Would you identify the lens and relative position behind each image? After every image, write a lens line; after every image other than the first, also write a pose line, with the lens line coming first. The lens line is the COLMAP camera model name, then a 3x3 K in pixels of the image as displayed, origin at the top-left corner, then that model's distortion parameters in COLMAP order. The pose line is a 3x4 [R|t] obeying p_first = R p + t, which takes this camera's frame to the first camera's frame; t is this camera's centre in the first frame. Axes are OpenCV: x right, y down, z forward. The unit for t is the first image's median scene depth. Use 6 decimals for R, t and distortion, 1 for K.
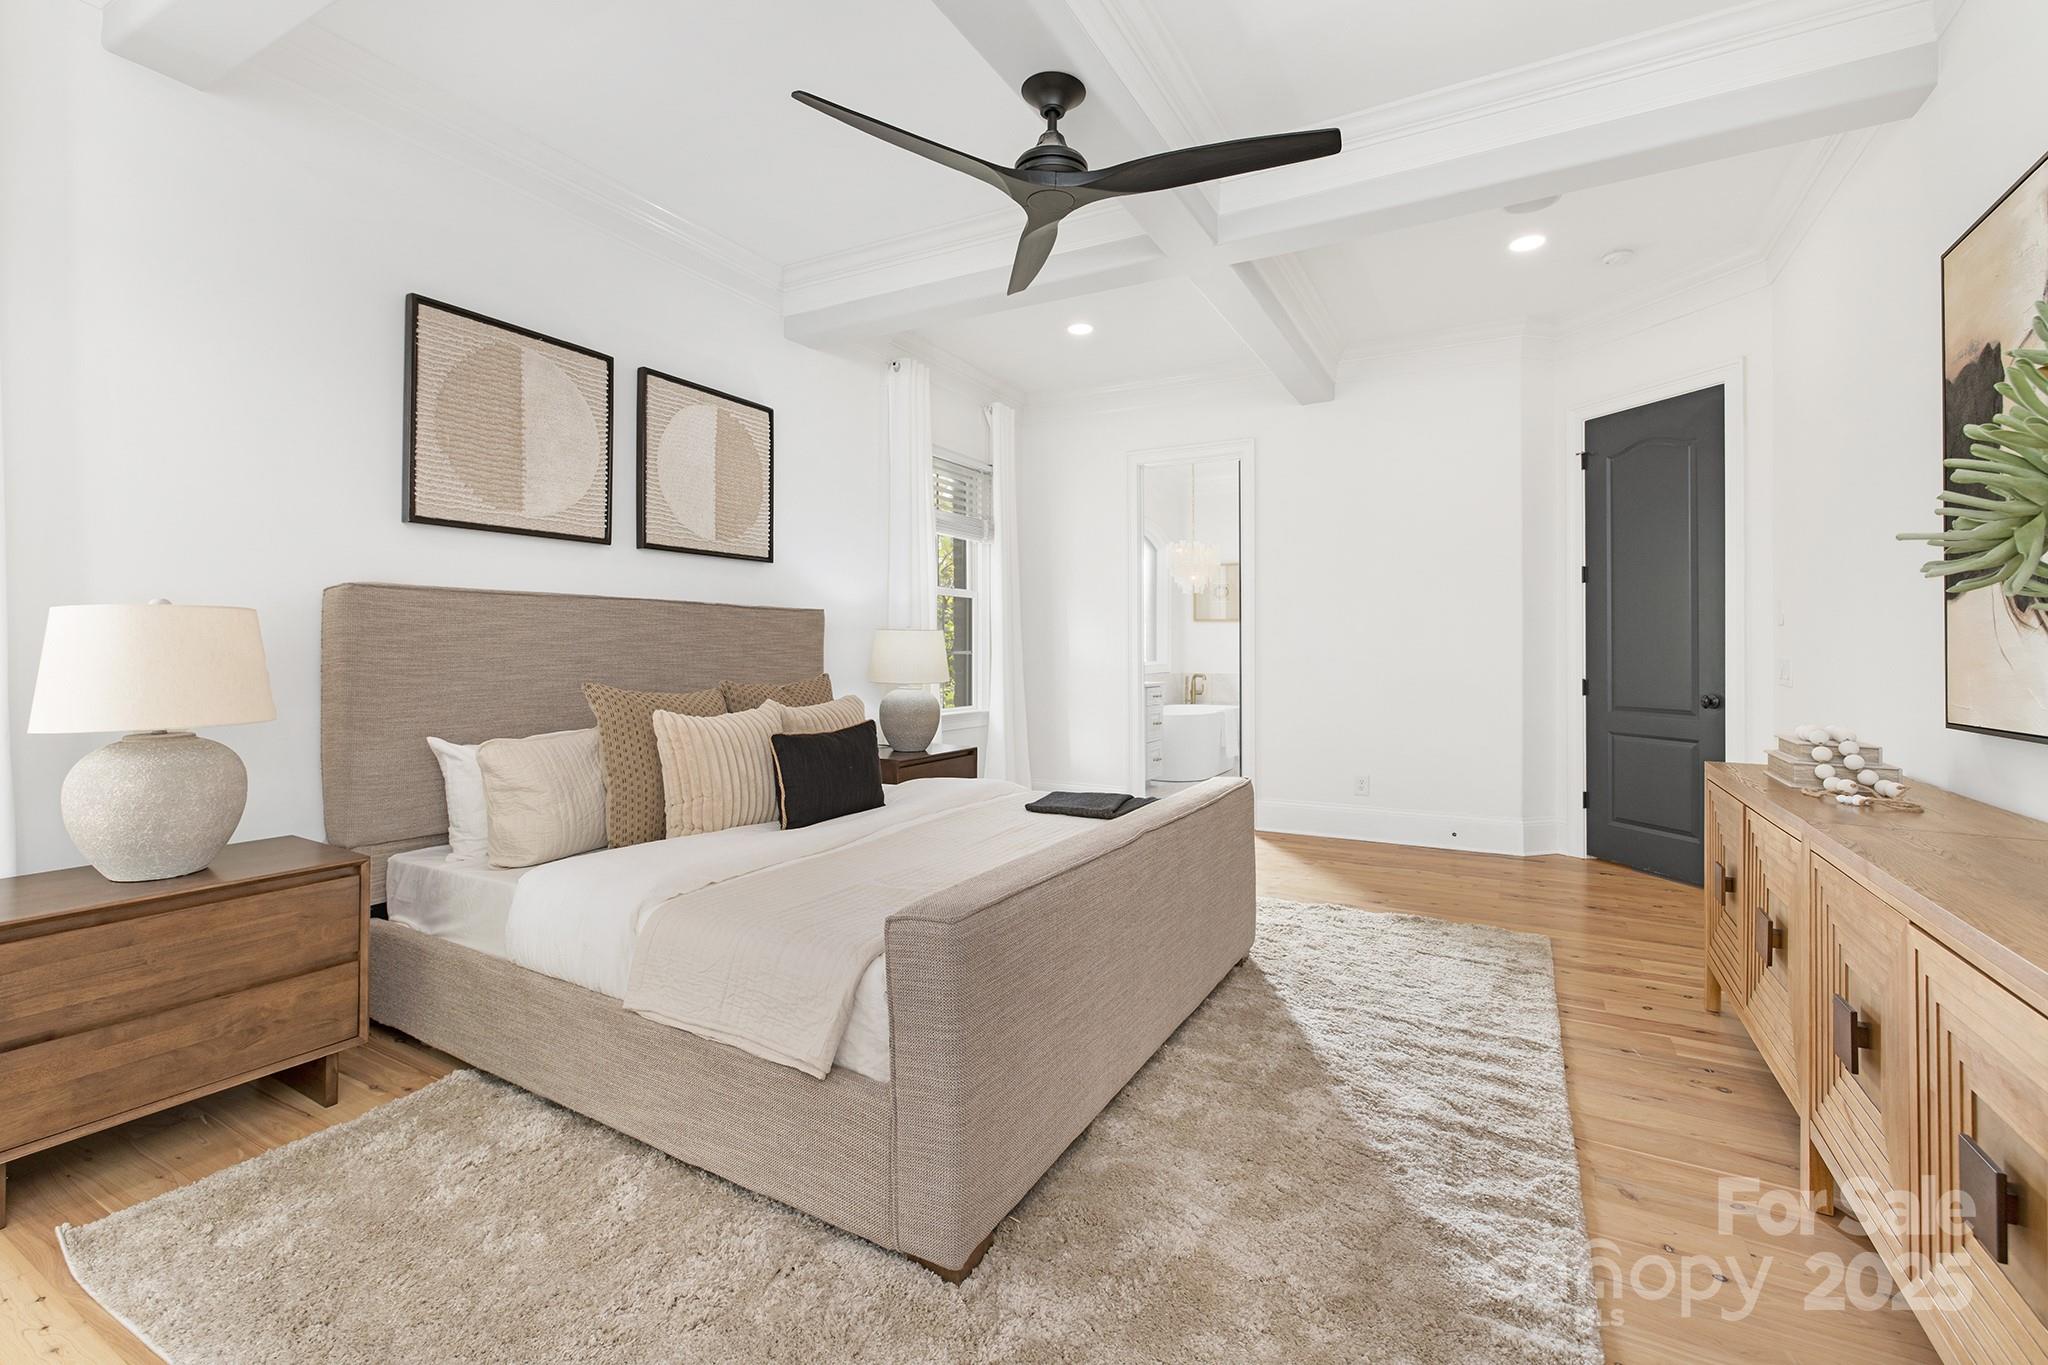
lens RADIAL K [[888.4, 0, 1010.8], [0, 888.4, 633.8], [0, 0, 1]] dist [0.005552, 0.000282]
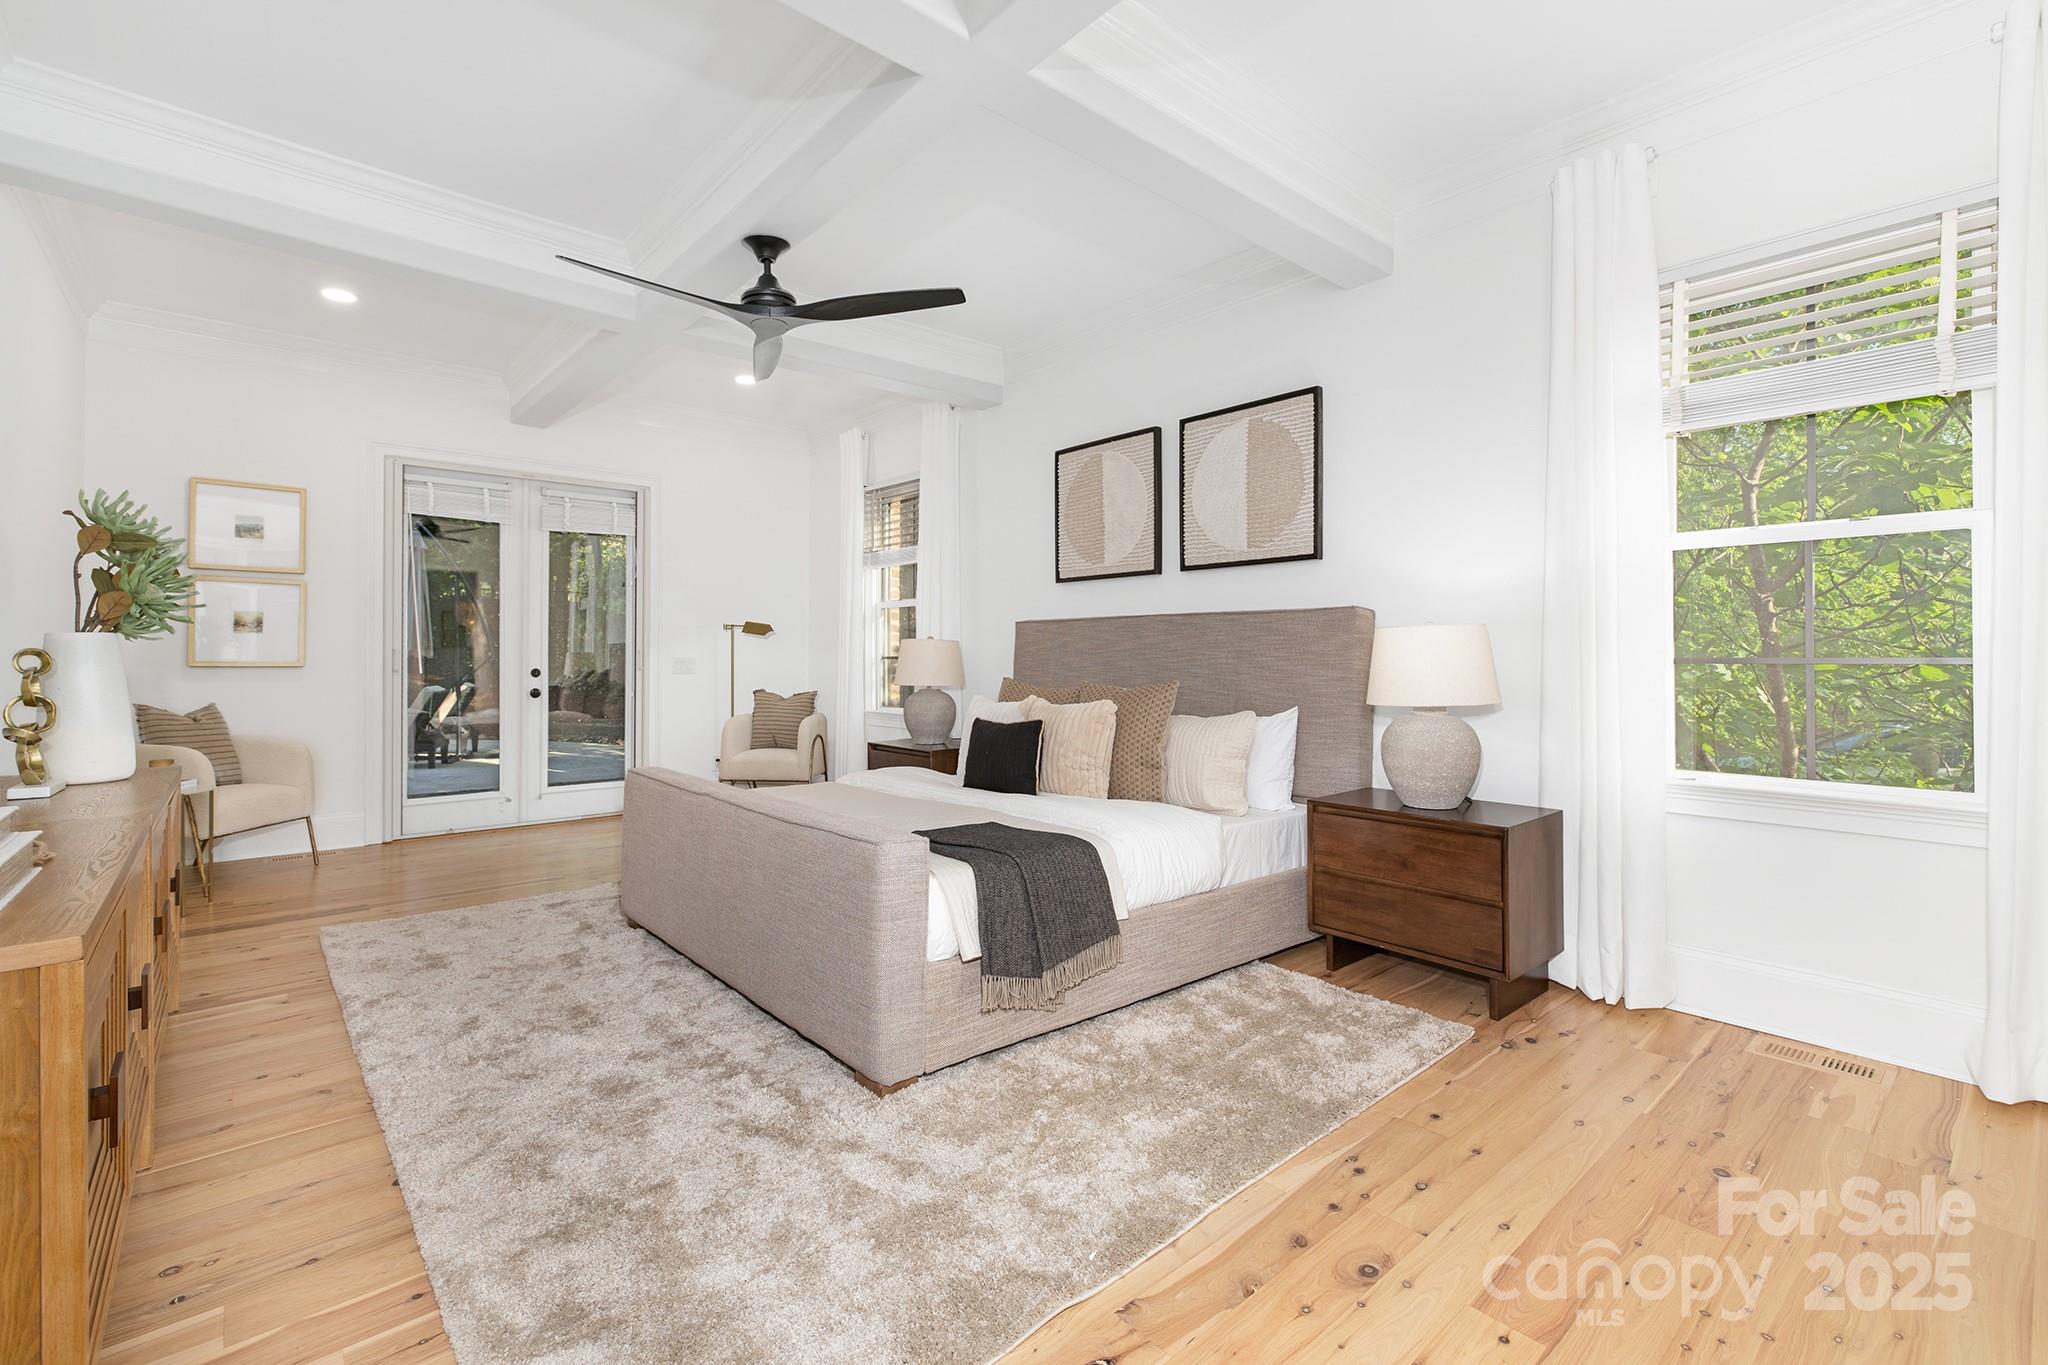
lens RADIAL K [[888.4, 0, 1022.1], [0, 888.4, 670.1], [0, 0, 1]] dist [0.005552, 0.000282]
pose [[-0.324412, 0.005918, -0.945897, 0.823217], [0.004751, 0.999978, 0.004627, 0.031711], [0.945904, -0.002993, -0.324433, 1.229925]]
